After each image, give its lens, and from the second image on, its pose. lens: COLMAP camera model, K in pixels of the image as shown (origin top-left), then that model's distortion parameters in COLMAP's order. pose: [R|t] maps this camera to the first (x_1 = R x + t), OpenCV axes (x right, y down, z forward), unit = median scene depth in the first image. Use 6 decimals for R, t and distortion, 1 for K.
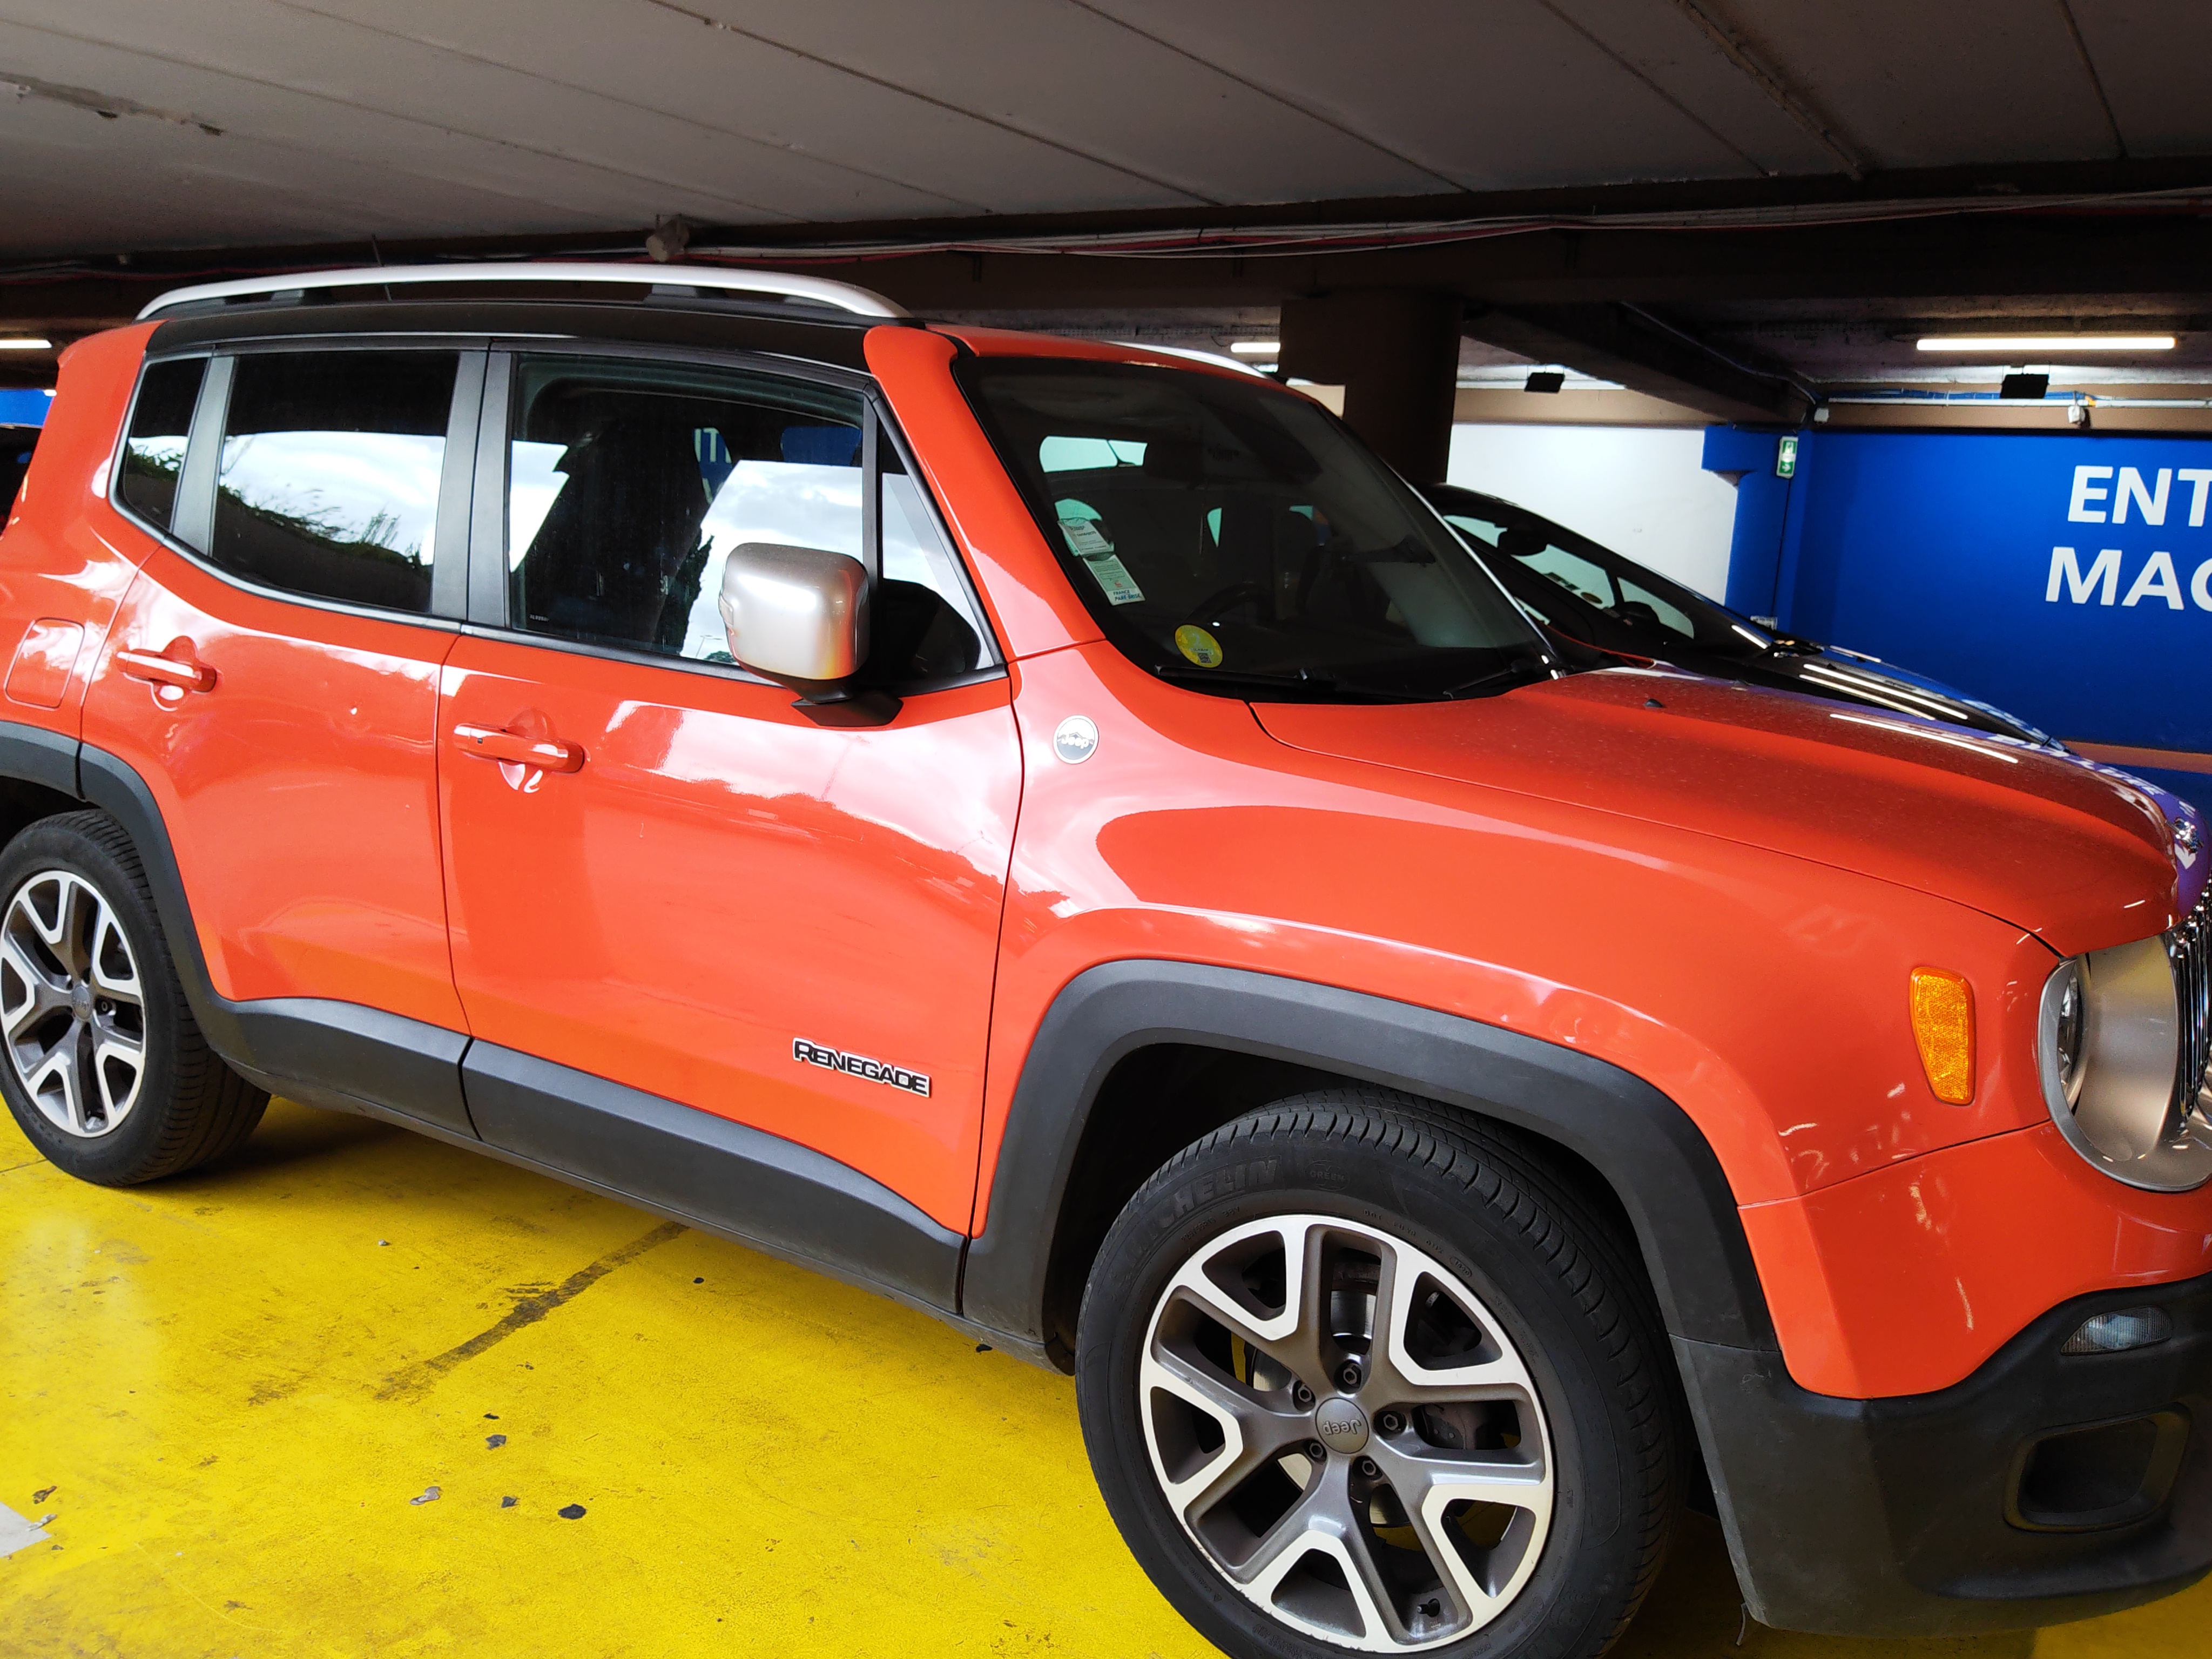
lens RADIAL K [[1825.6, 0, 1094.6], [0, 1825.6, 827.4], [0, 0, 1]] dist [0.049599, -0.064046]
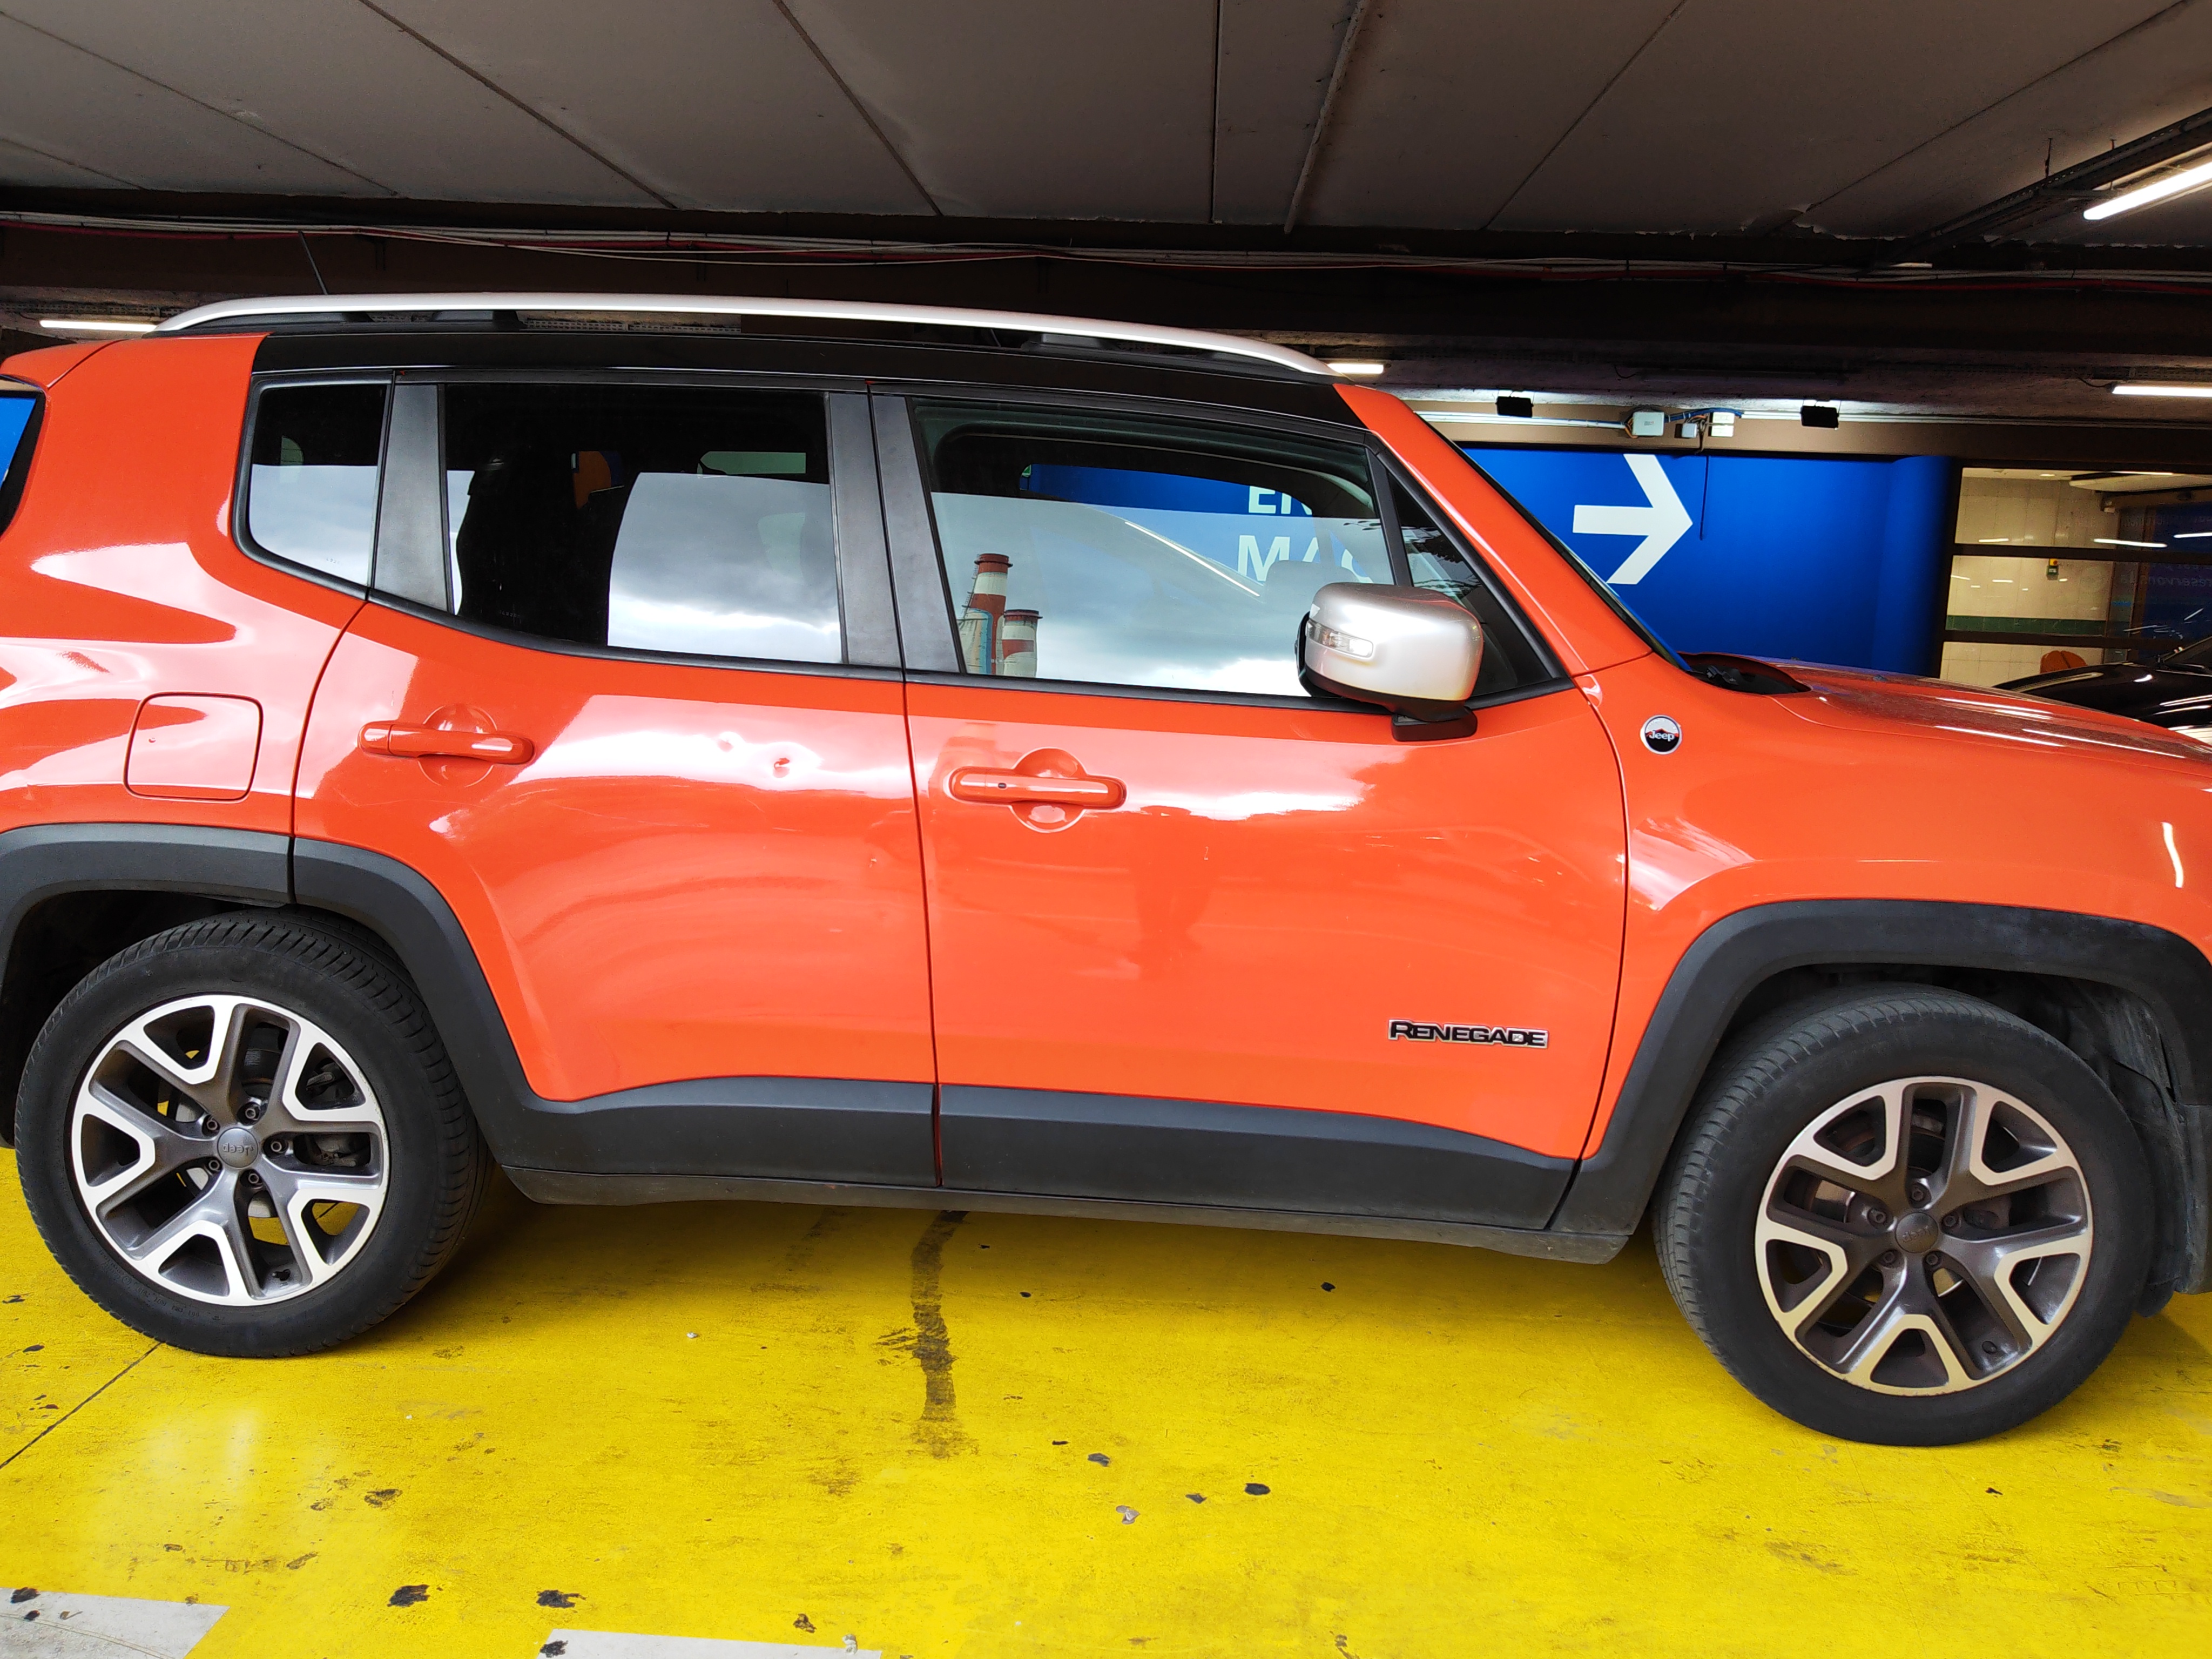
lens RADIAL K [[1825.6, 0, 1094.6], [0, 1825.6, 827.4], [0, 0, 1]] dist [0.049599, -0.064046]
pose [[0.867155, -0.099170, 0.488066, -0.753824], [0.095937, 0.994883, 0.031698, -0.049122], [-0.488712, 0.019337, 0.872231, 0.091807]]
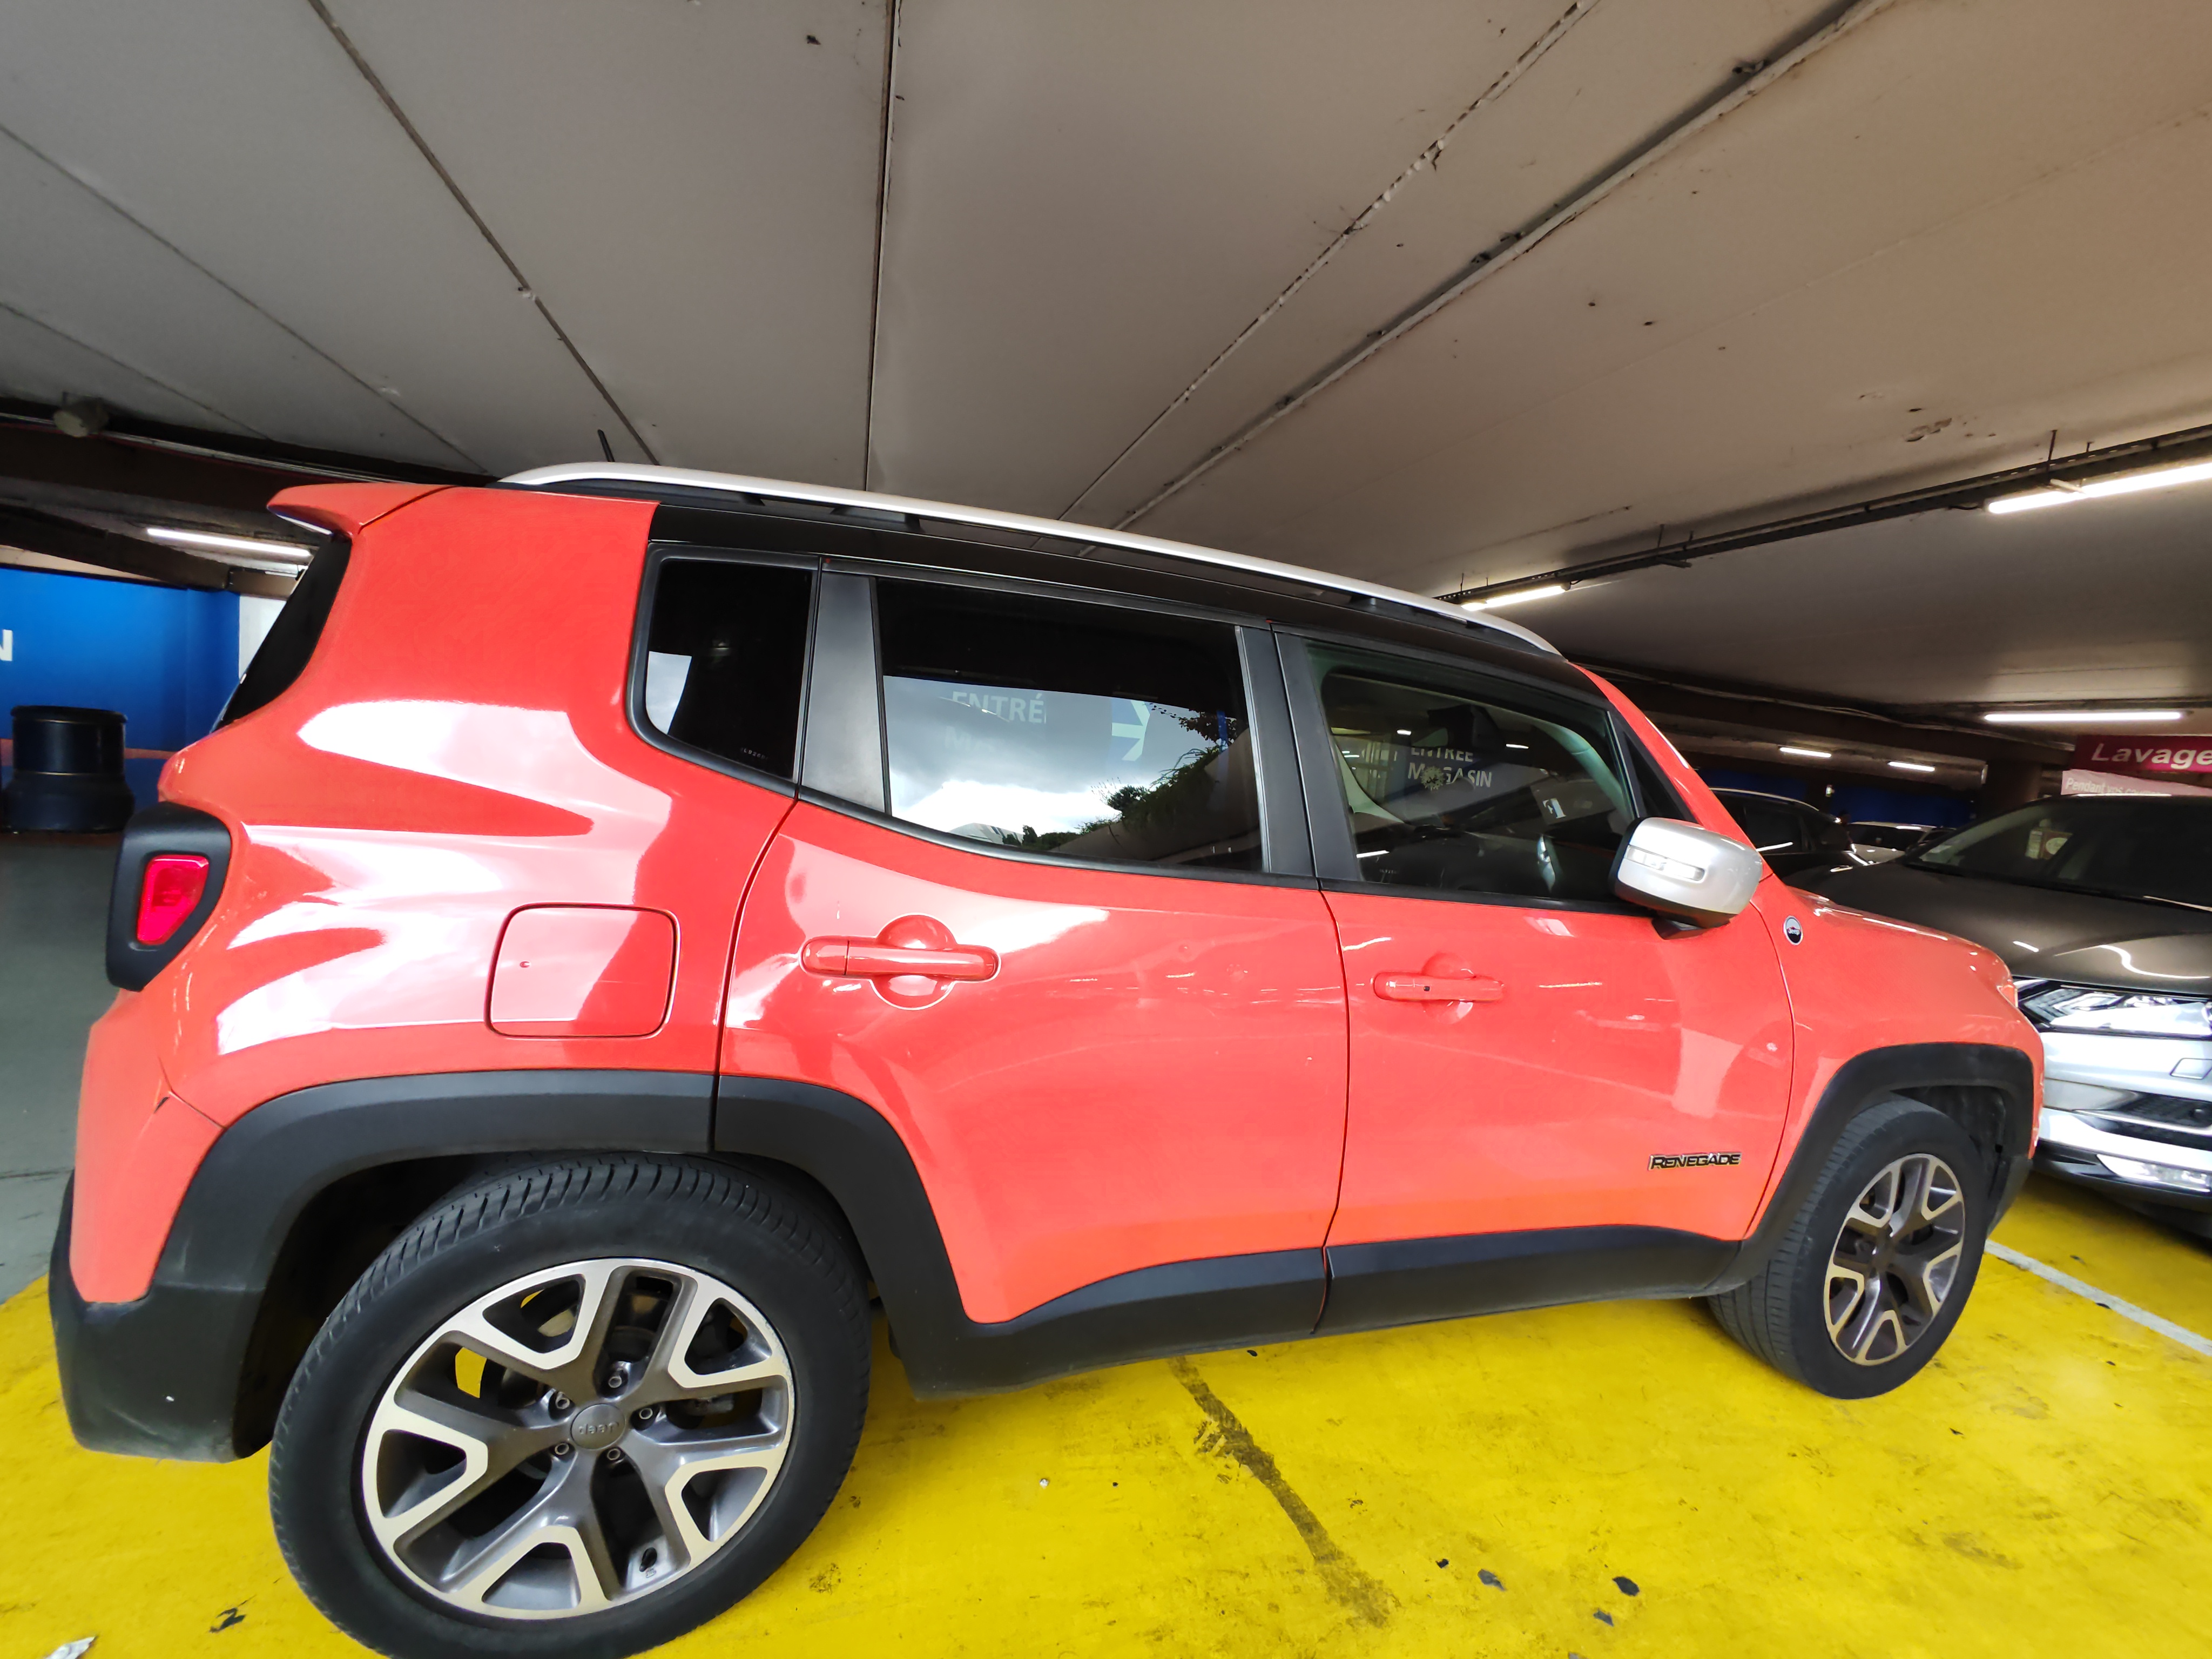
lens RADIAL K [[849.1, 0, 1114.2], [0, 849.1, 823.5], [0, 0, 1]] dist [-0.001678, -0.001753]
pose [[0.641717, -0.056906, 0.764827, -0.820860], [0.067004, 0.997590, 0.018005, -0.165060], [-0.764009, 0.039692, 0.643984, 0.773945]]
